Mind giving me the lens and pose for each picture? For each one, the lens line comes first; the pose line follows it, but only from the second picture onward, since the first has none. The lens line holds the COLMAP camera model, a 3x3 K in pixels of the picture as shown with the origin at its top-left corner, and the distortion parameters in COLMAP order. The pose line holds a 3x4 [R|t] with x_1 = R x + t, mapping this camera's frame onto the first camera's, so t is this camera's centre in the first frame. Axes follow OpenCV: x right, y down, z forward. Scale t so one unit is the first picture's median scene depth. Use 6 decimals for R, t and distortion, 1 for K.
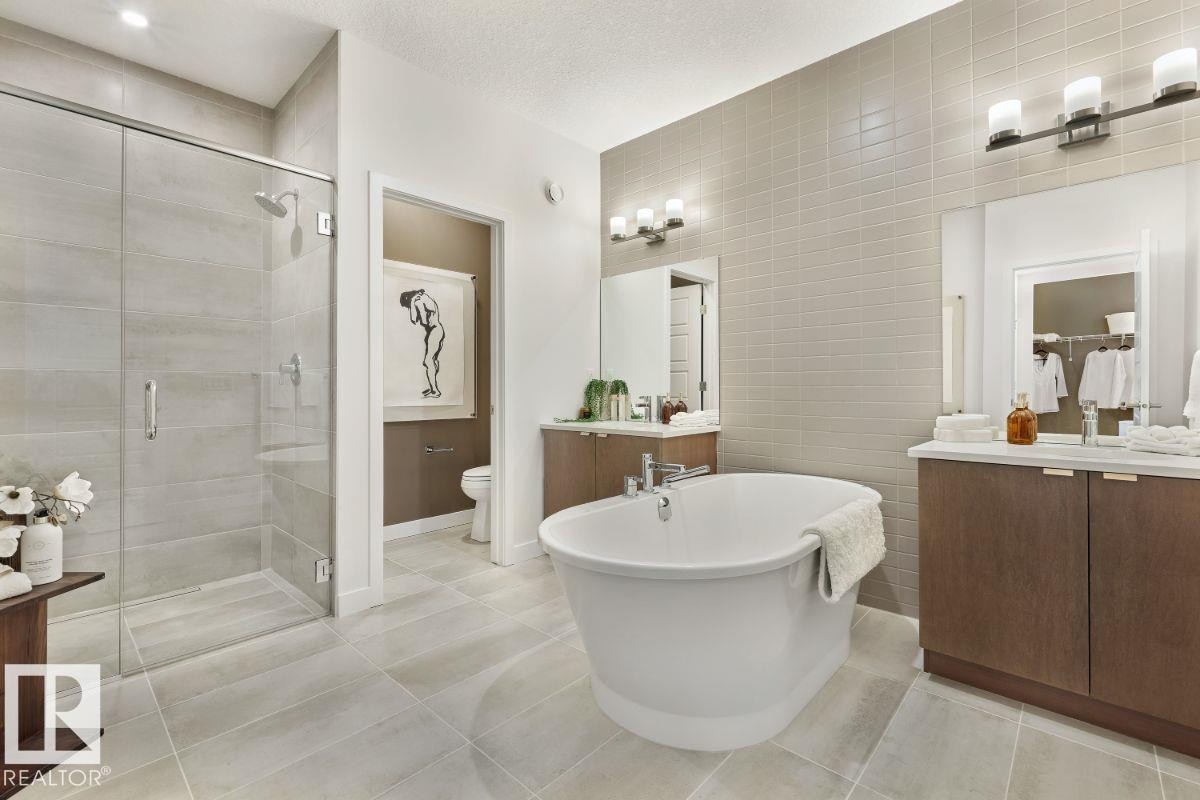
lens RADIAL K [[528.7, 0, 595.0], [0, 528.7, 388.4], [0, 0, 1]] dist [-0.001728, 0.000605]
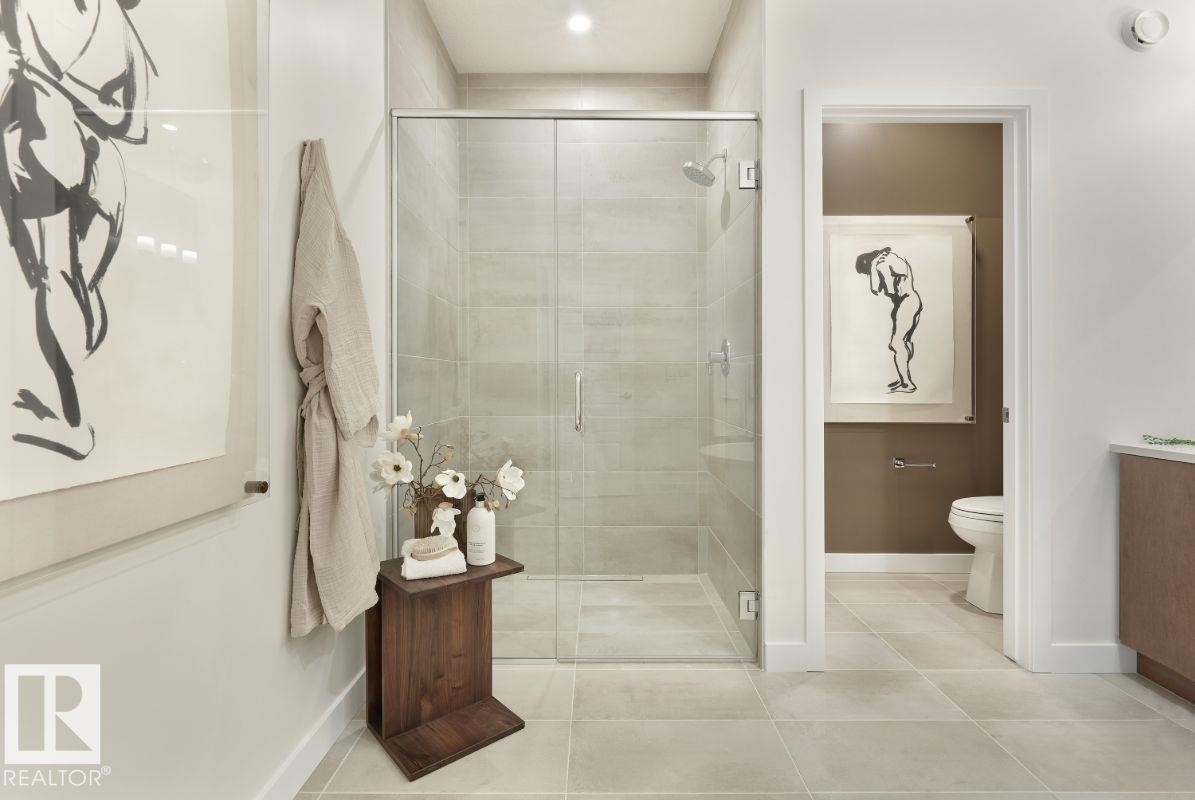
lens RADIAL K [[526.5, 0, 591.4], [0, 526.5, 371.5], [0, 0, 1]] dist [-0.001728, 0.000605]
pose [[0.661299, -0.003961, -0.750112, -0.061198], [-0.005387, 0.999935, -0.010028, -0.002863], [0.750103, 0.010672, 0.661235, 0.257211]]
